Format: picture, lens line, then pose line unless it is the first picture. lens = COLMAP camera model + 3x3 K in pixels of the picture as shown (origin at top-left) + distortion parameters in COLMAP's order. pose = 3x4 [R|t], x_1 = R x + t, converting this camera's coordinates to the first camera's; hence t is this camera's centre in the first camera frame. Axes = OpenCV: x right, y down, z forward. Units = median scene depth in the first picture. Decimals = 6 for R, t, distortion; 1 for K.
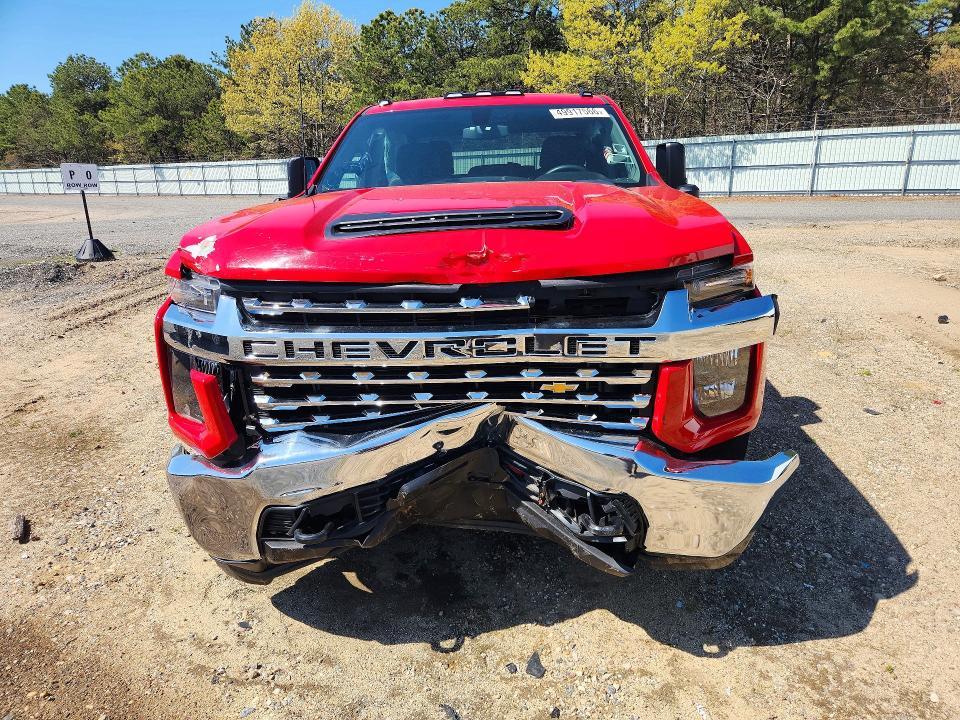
lens RADIAL K [[756.7, 0, 482.0], [0, 756.7, 378.6], [0, 0, 1]] dist [0.028115, -0.005099]
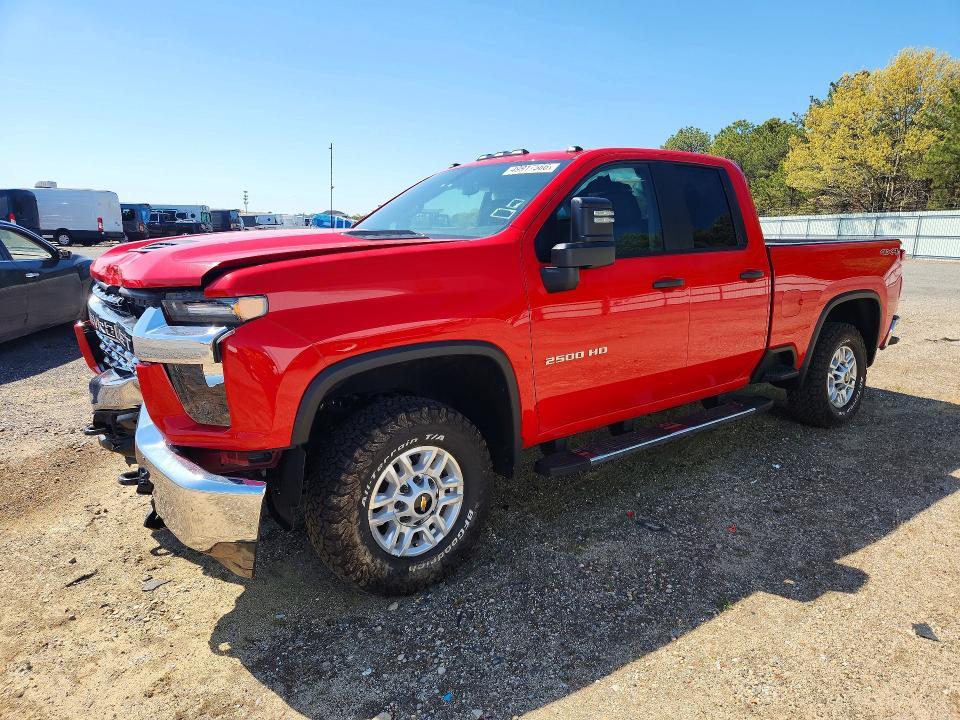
lens RADIAL K [[695.0, 0, 401.3], [0, 695.0, 358.4], [0, 0, 1]] dist [0.027152, 0.000377]
pose [[0.576201, 0.179627, -0.797325, 0.659451], [-0.240041, 0.969719, 0.044996, -0.089758], [0.781264, 0.165464, 0.601871, 0.286143]]
